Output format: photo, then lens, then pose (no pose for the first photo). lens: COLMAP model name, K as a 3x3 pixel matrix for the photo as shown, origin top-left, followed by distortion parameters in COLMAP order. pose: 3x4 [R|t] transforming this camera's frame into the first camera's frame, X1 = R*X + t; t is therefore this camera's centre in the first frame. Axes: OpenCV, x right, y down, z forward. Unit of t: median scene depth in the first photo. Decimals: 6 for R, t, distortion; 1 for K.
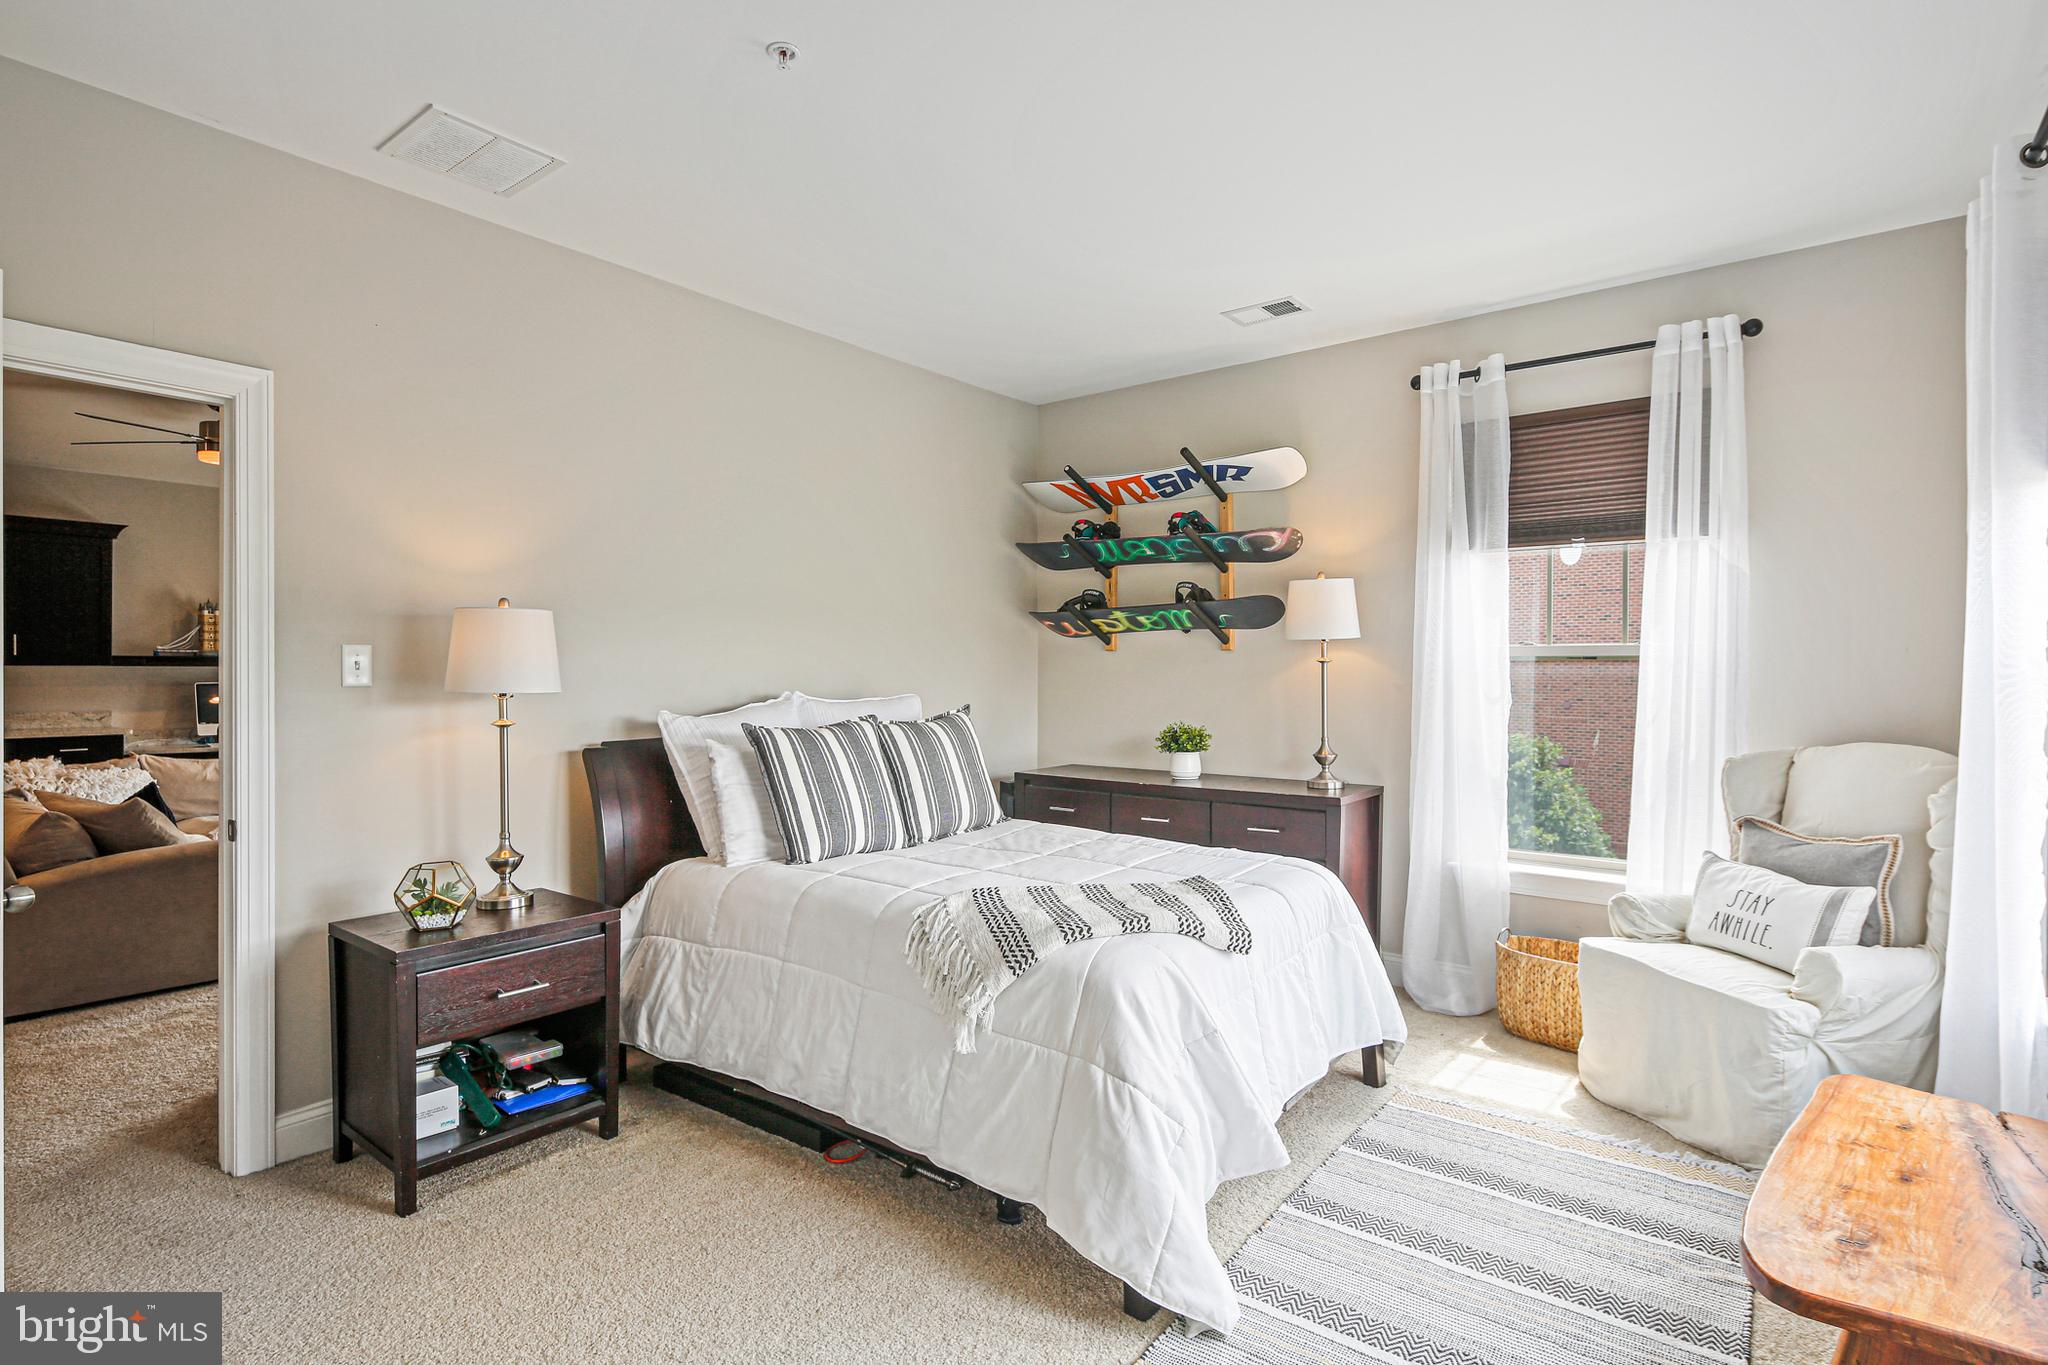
lens RADIAL K [[1007.9, 0, 1018.5], [0, 1007.9, 666.9], [0, 0, 1]] dist [0.000009, -0.000891]
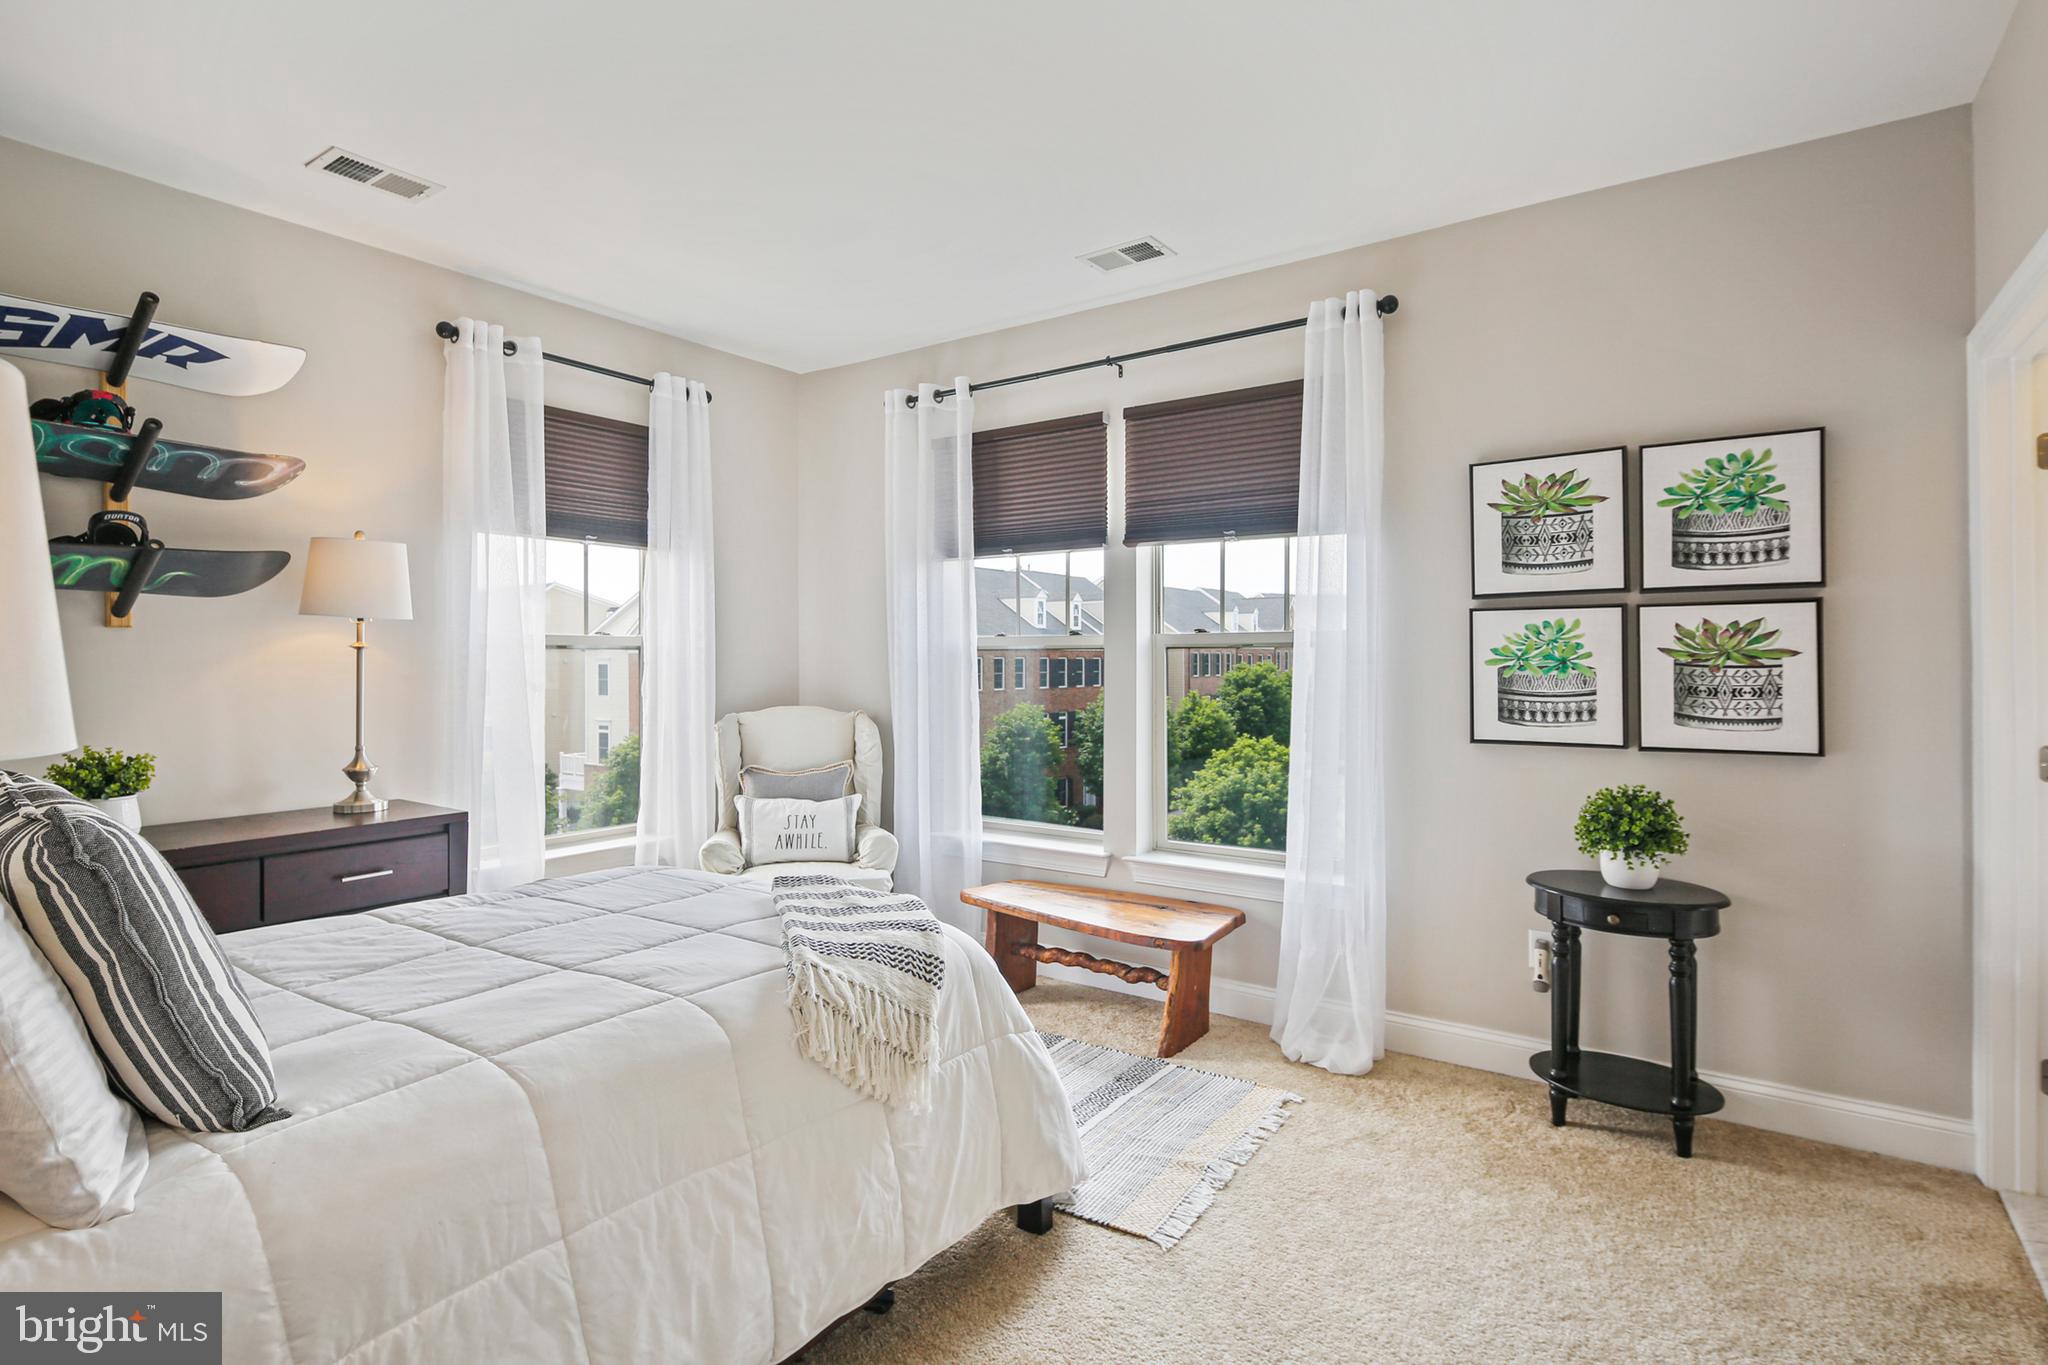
lens RADIAL K [[1007.9, 0, 1018.5], [0, 1007.9, 666.9], [0, 0, 1]] dist [0.000009, -0.000891]
pose [[-0.043434, -0.000914, 0.999056, -0.533731], [0.005508, 0.999984, 0.001155, 0.012819], [-0.999041, 0.005553, -0.043429, 0.578526]]
